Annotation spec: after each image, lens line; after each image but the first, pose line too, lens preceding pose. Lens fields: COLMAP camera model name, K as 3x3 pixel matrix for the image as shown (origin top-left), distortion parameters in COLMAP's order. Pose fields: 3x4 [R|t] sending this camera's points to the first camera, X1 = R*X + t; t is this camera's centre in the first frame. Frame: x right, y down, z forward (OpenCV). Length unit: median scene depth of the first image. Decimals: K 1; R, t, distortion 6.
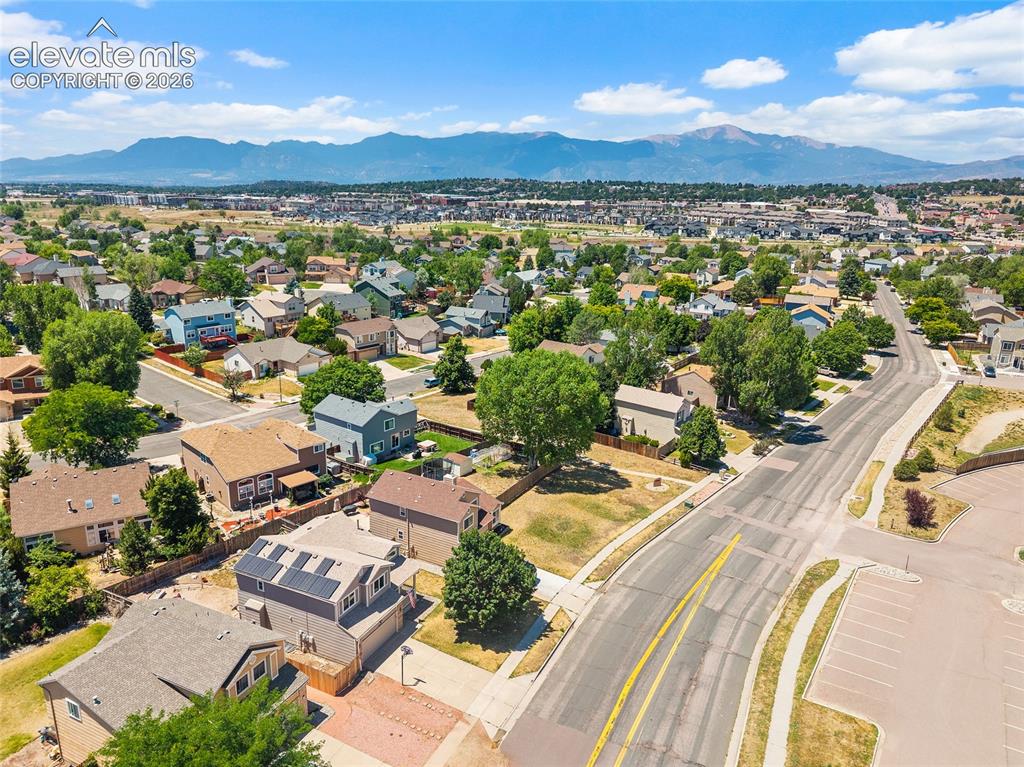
lens RADIAL K [[711.4, 0, 512.0], [0, 711.4, 383.5], [0, 0, 1]] dist [0.004646, -0.000953]
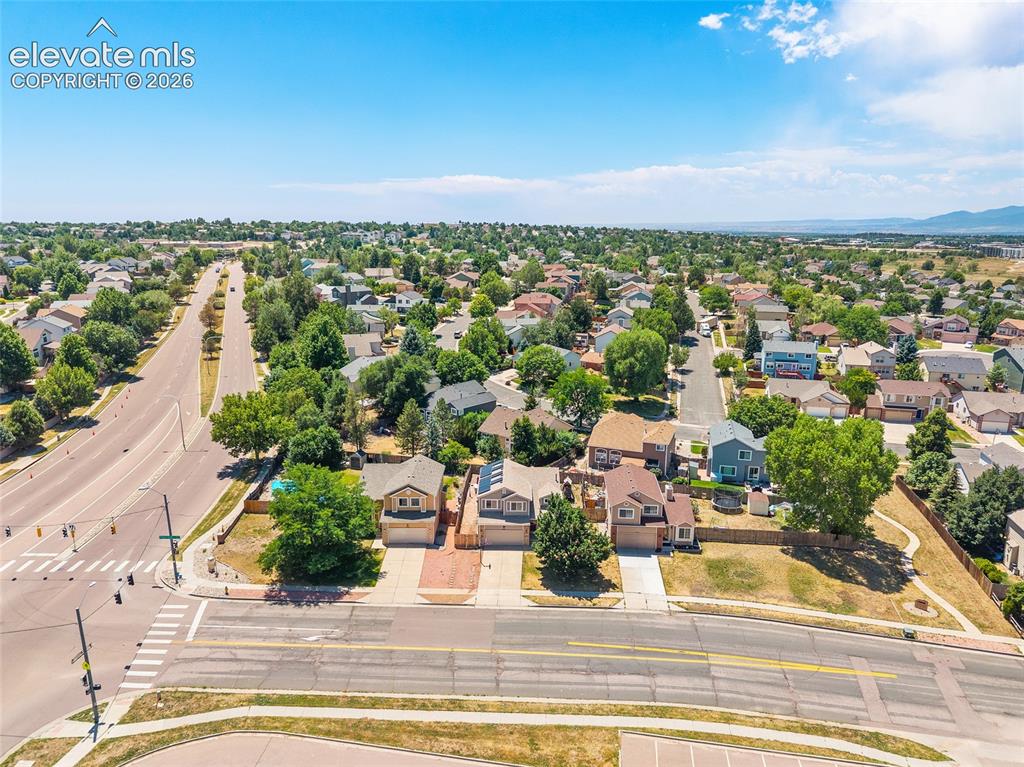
lens RADIAL K [[711.4, 0, 512.0], [0, 711.4, 383.5], [0, 0, 1]] dist [0.004646, -0.000953]
pose [[0.415609, 0.188980, -0.889694, 0.640613], [-0.248974, 0.964453, 0.088555, -0.057034], [0.874804, 0.184706, 0.447886, 0.162126]]
